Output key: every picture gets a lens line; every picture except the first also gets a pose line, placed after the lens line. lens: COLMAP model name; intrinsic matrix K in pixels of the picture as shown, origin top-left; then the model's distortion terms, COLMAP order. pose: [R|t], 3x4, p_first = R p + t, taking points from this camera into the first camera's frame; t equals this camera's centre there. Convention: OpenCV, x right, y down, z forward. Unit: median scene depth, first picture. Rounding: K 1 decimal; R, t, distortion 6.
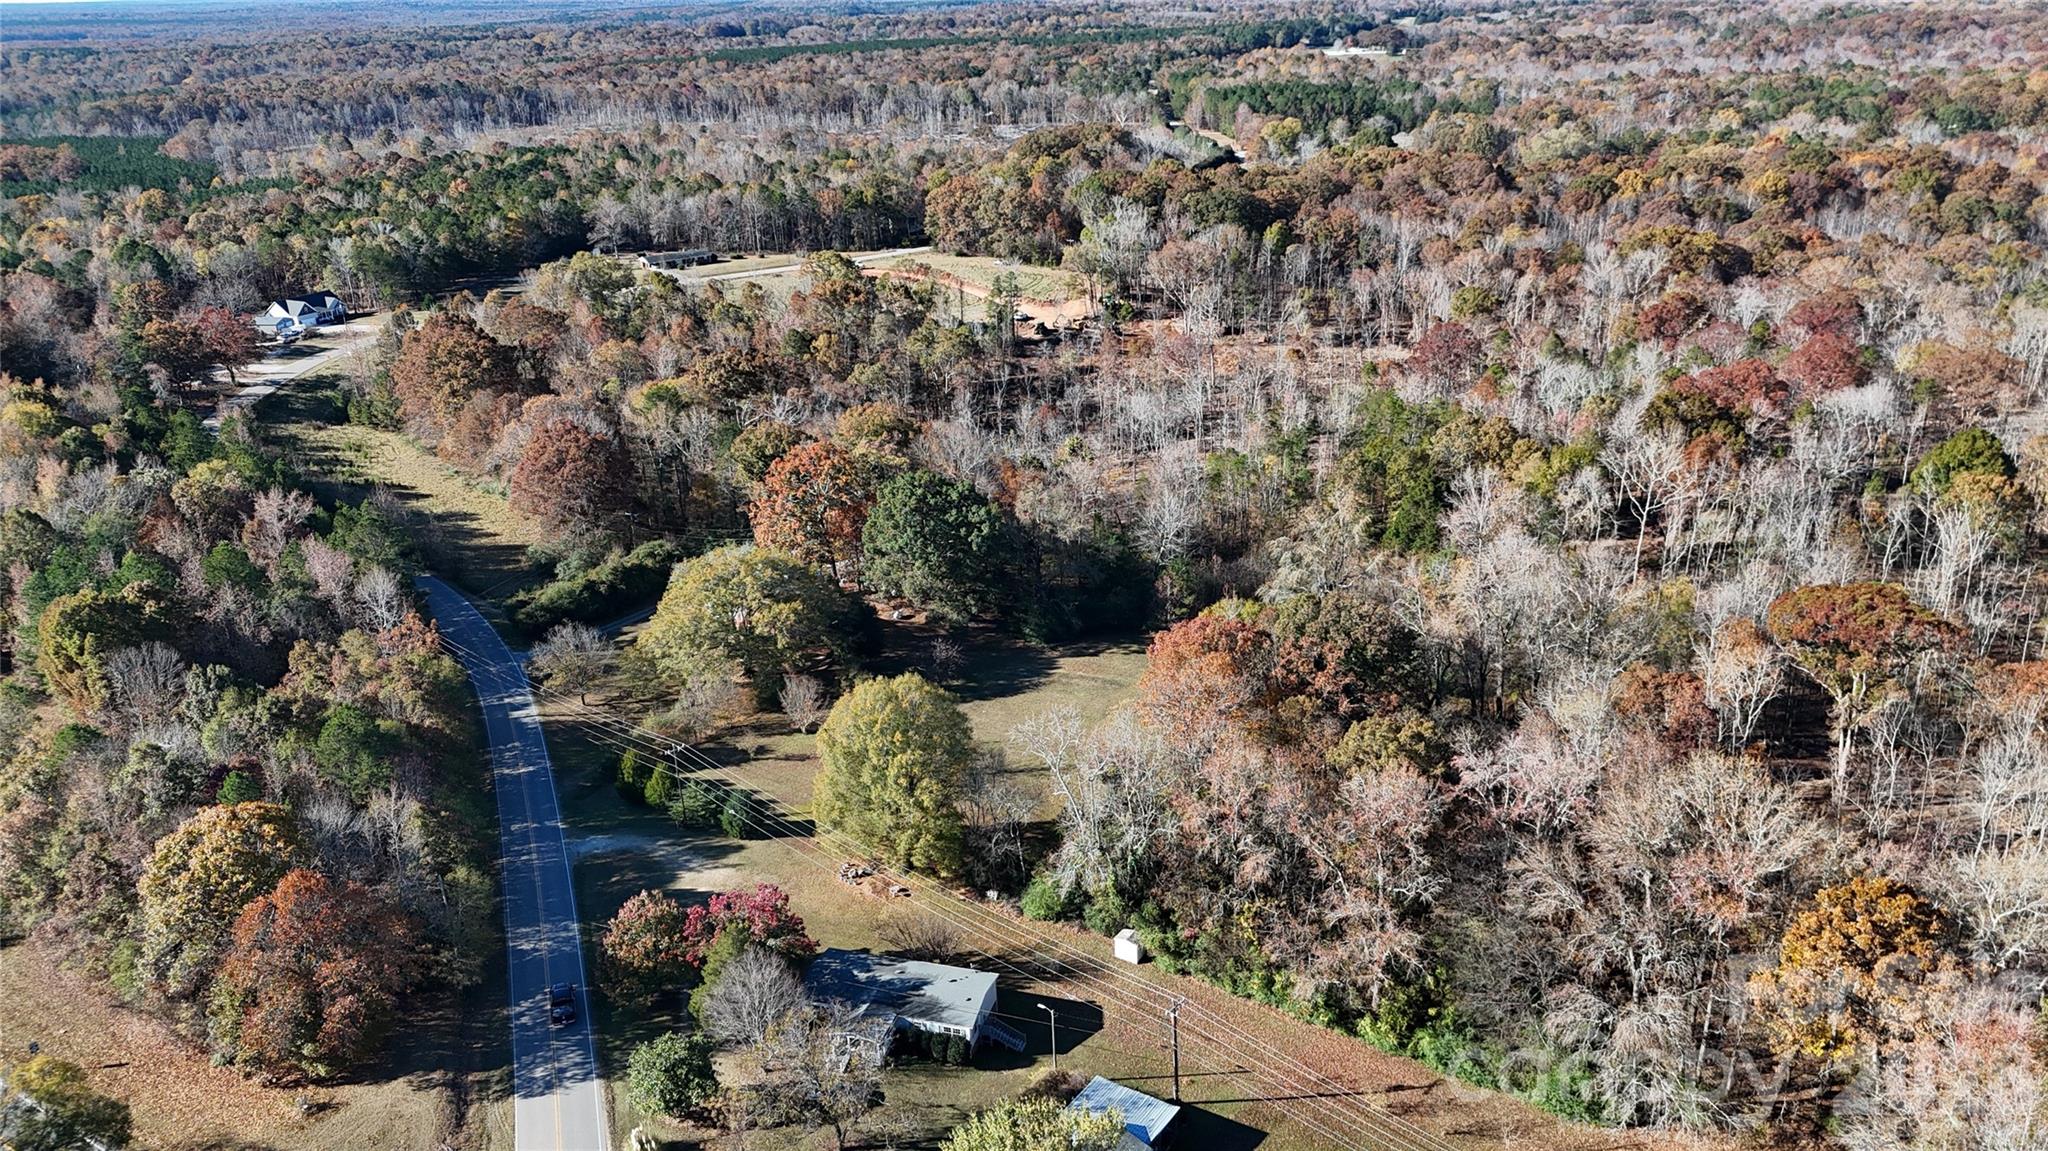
lens RADIAL K [[1533.7, 0, 1037.2], [0, 1533.7, 577.9], [0, 0, 1]] dist [0.062615, -0.028680]
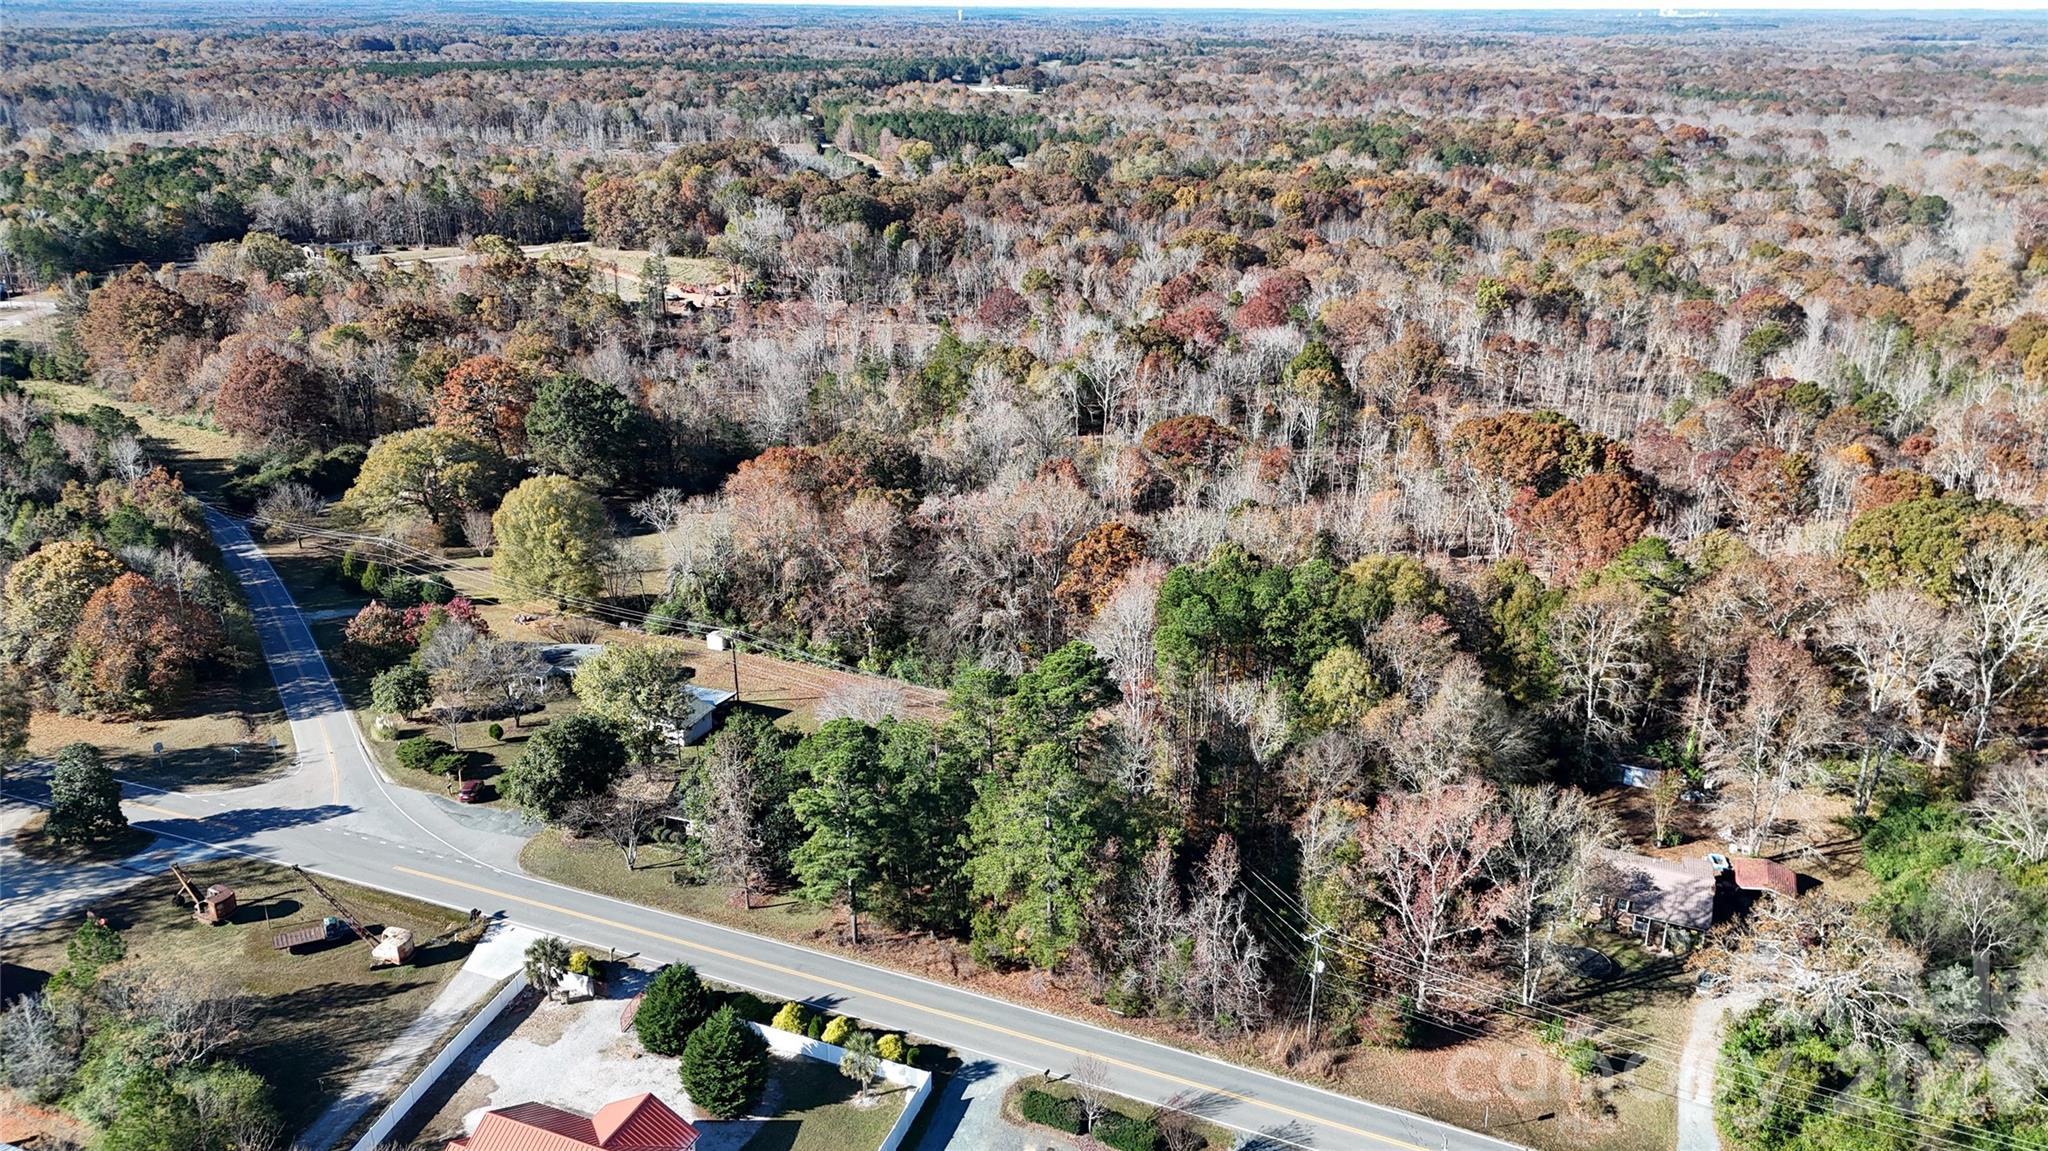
lens RADIAL K [[1515.5, 0, 1043.8], [0, 1515.5, 576.7], [0, 0, 1]] dist [0.087683, -0.061624]
pose [[0.978833, -0.034817, 0.201677, 0.015980], [0.038581, 0.999146, -0.014764, 0.045065], [-0.200991, 0.022232, 0.979341, -0.116089]]
